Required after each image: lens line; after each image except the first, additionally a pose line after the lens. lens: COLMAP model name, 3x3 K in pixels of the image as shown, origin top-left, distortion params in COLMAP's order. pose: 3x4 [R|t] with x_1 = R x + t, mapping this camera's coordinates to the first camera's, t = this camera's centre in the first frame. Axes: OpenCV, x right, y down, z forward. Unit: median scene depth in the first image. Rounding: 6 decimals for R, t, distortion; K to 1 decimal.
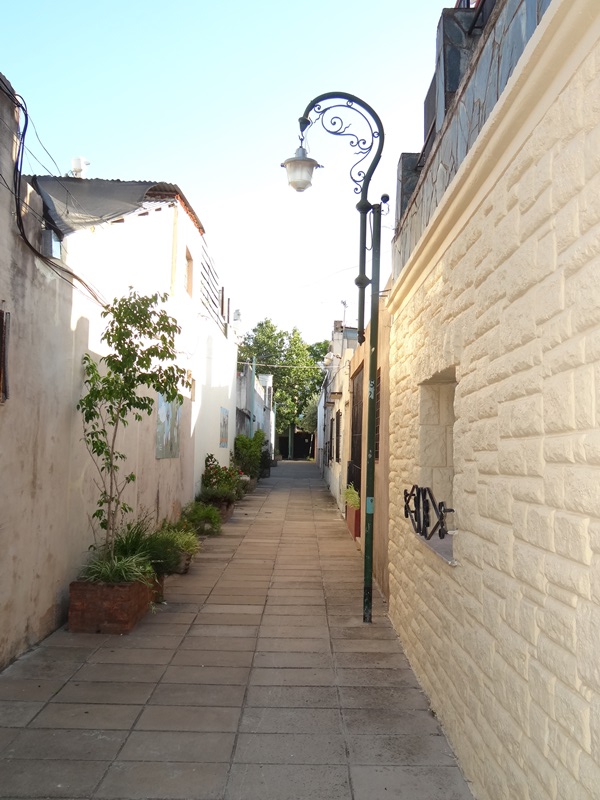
lens RADIAL K [[761.0, 0, 300.0], [0, 761.0, 400.0], [0, 0, 1]] dist [0.001056, 0.000274]
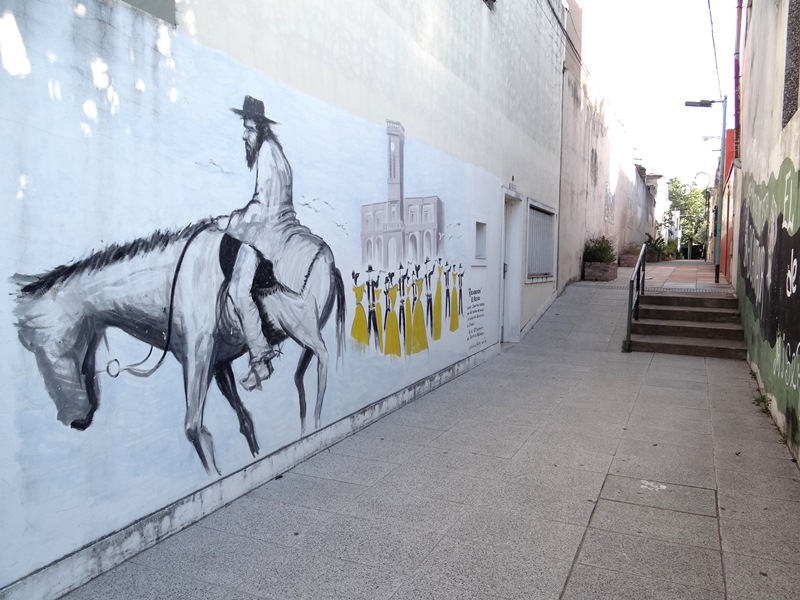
lens RADIAL K [[625.1, 0, 400.0], [0, 625.1, 300.0], [0, 0, 1]] dist [-0.010044, 0.001526]
pose [[0.903006, 0.020314, -0.429147, 0.004381], [0.028904, 0.993746, 0.107859, -0.001259], [0.428655, -0.109802, 0.896771, -0.647601]]
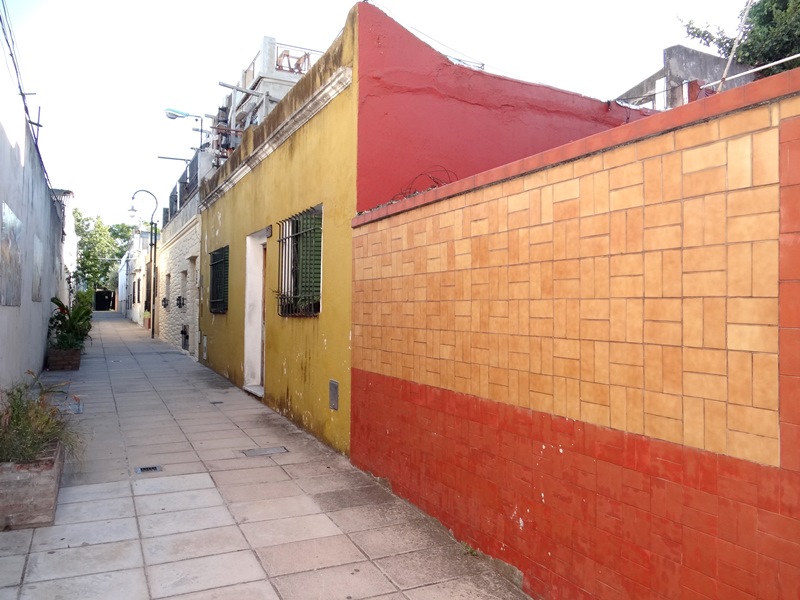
lens RADIAL K [[625.1, 0, 400.0], [0, 625.1, 300.0], [0, 0, 1]] dist [-0.010044, 0.001526]
pose [[0.895695, -0.005651, 0.444633, -0.025618], [-0.018641, 0.998563, 0.050244, -0.009435], [-0.444278, -0.053292, 0.894303, -0.312660]]
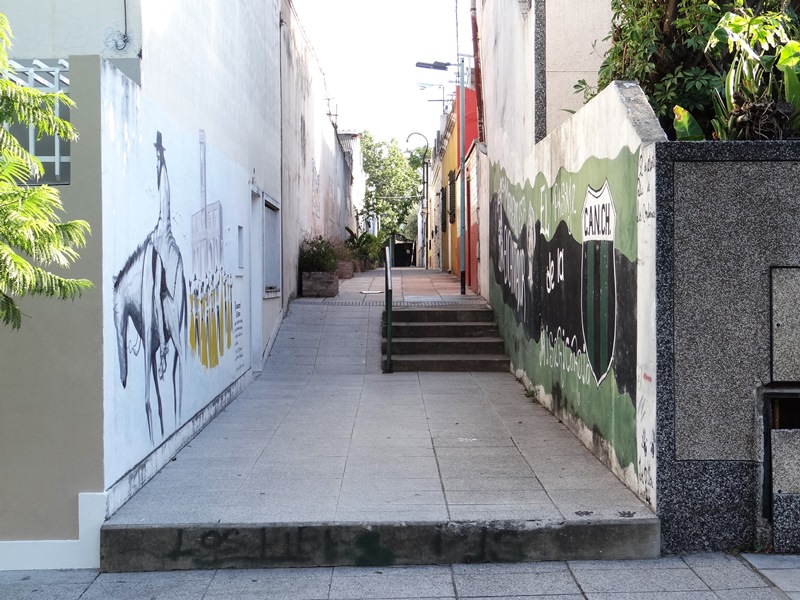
lens RADIAL K [[1215.6, 0, 400.0], [0, 1215.6, 300.0], [0, 0, 1]] dist [0.035441, 0.030796]
pose [[0.999605, -0.027992, 0.002591, -0.010463], [0.027707, 0.996593, 0.077685, -0.006320], [-0.004757, -0.077583, 0.996975, -0.756920]]
